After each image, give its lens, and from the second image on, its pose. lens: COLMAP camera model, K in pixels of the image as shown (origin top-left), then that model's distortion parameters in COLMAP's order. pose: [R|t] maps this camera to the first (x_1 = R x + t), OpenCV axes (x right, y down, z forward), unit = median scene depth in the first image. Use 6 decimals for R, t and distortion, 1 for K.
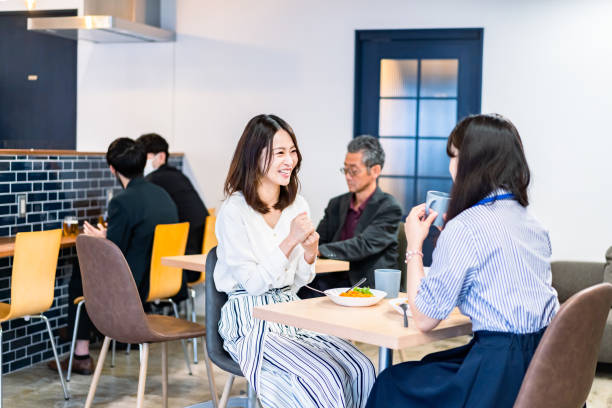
lens RADIAL K [[971.7, 0, 302.8], [0, 971.7, 205.5], [0, 0, 1]] dist [-0.009697, 0.000000]
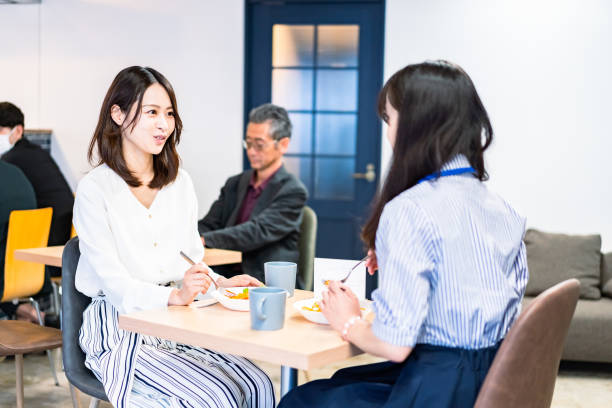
lens RADIAL K [[962.4, 0, 305.9], [0, 962.4, 204.5], [0, 0, 1]] dist [0.090600, 0.000000]
pose [[0.992958, -0.009717, 0.118065, 0.003726], [0.007922, 0.999846, 0.015667, 0.002997], [-0.118199, -0.014621, 0.992882, 0.131933]]
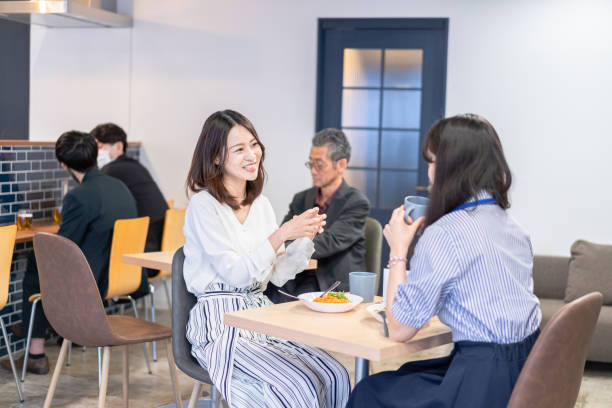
lens RADIAL K [[971.7, 0, 304.0], [0, 971.7, 199.8], [0, 0, 1]] dist [-0.009697, 0.000000]
pose [[0.998548, 0.003154, 0.053776, -0.015294], [-0.003851, 0.999910, 0.012874, -0.012905], [-0.053730, -0.013062, 0.998470, 0.025092]]
